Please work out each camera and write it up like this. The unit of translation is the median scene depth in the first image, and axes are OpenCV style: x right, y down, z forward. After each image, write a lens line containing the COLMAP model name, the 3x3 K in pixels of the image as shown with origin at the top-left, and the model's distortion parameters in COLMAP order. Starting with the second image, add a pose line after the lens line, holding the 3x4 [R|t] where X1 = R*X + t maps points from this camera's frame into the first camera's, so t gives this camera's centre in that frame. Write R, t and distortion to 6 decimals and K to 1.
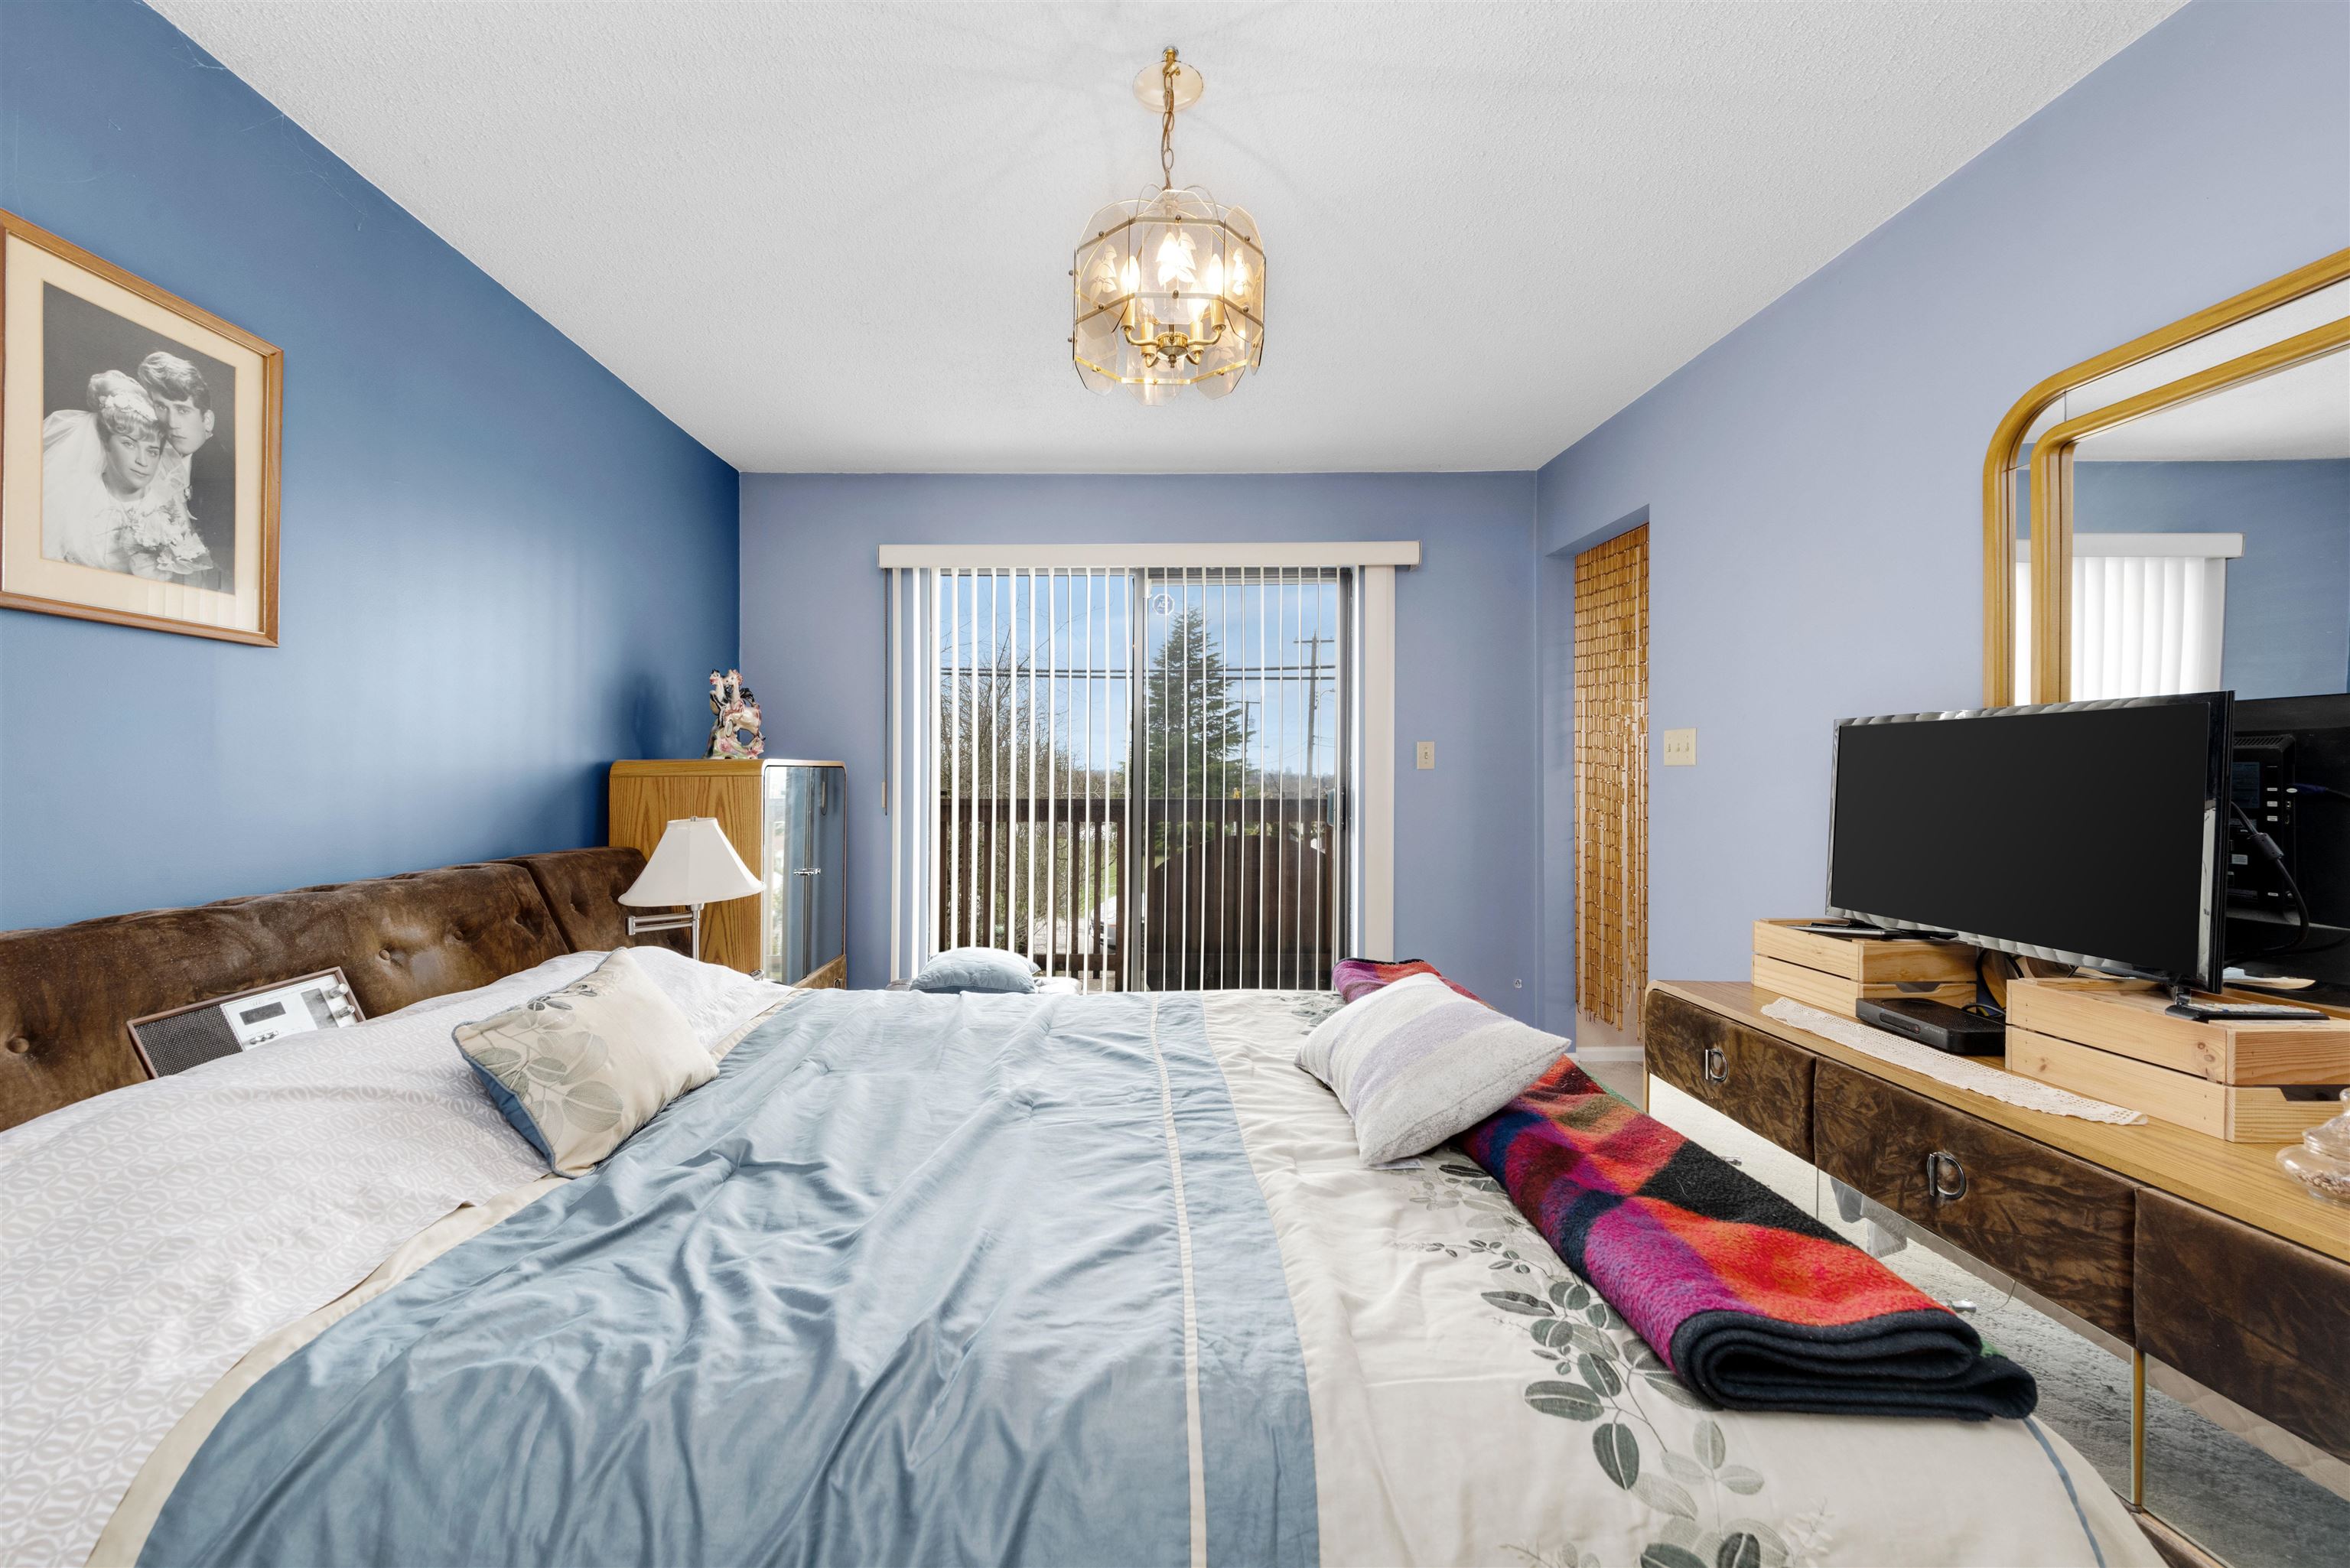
lens RADIAL K [[975.1, 0, 1172.7], [0, 975.1, 770.6], [0, 0, 1]] dist [0.000778, 0.000113]
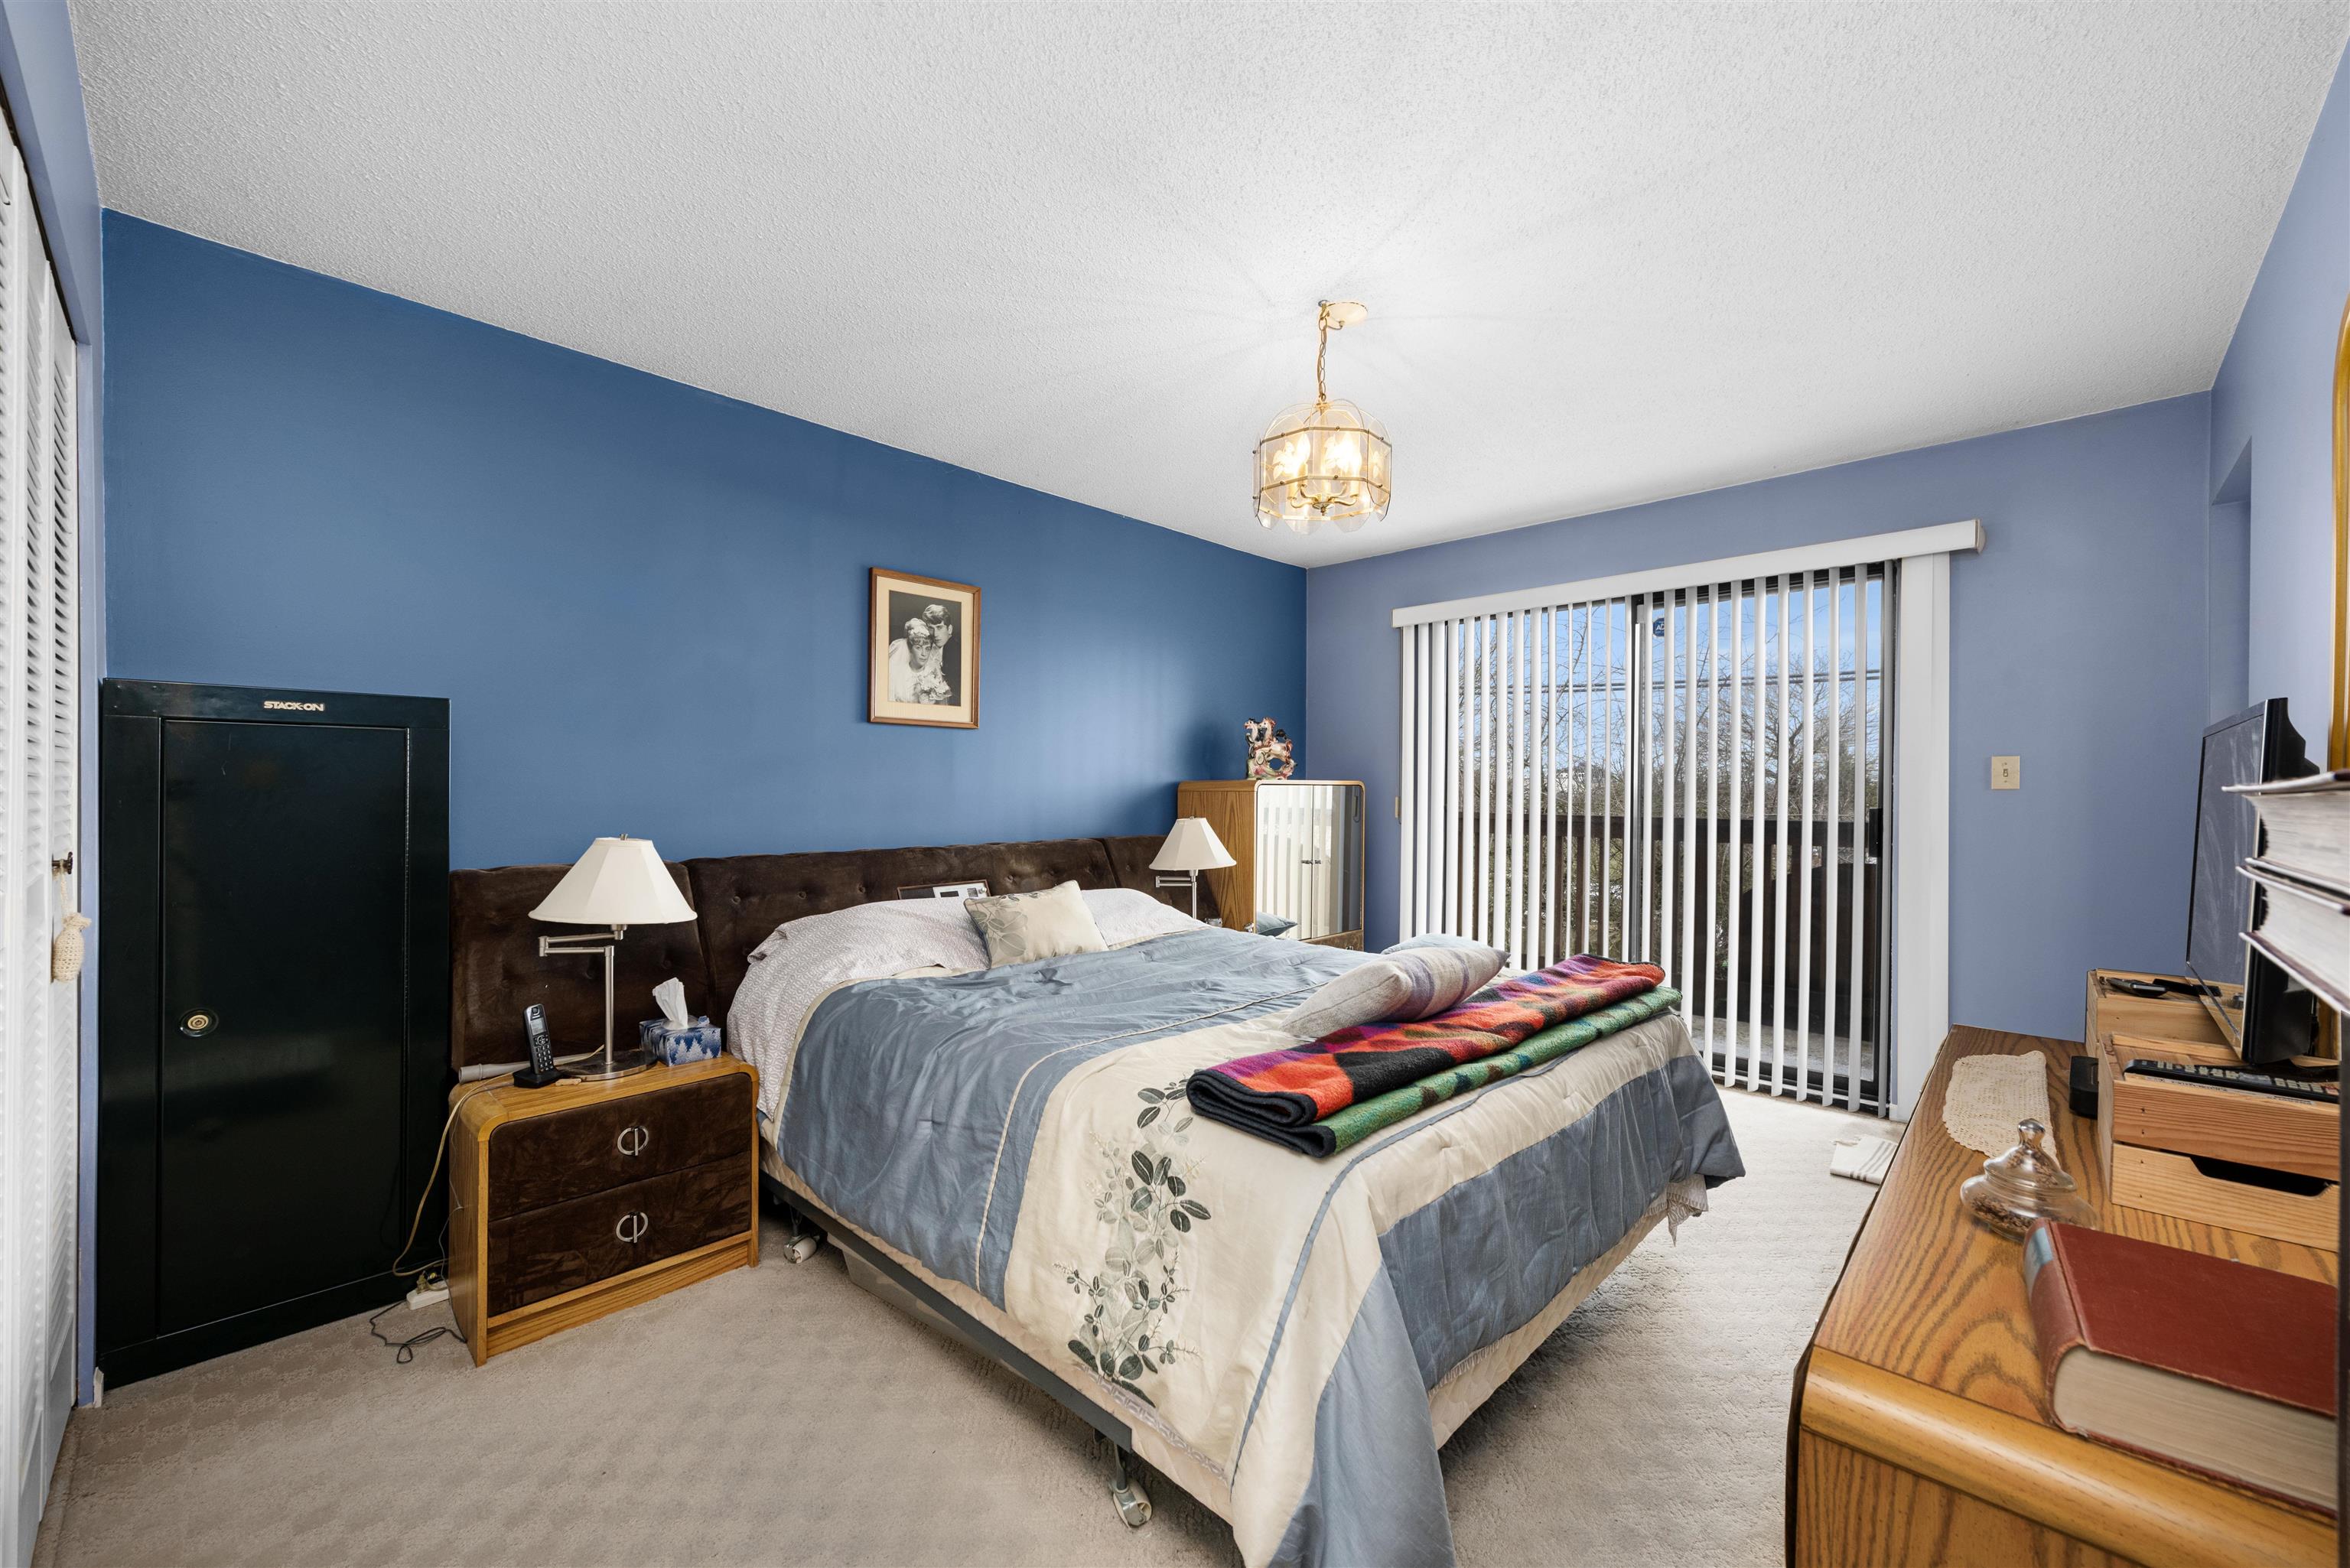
lens RADIAL K [[923.9, 0, 1176.4], [0, 923.9, 790.0], [0, 0, 1]] dist [0.014548, -0.004677]
pose [[0.726932, 0.005155, -0.686690, 0.833704], [-0.003877, 0.999987, 0.003403, -0.001972], [0.686698, 0.000189, 0.726943, -0.177981]]
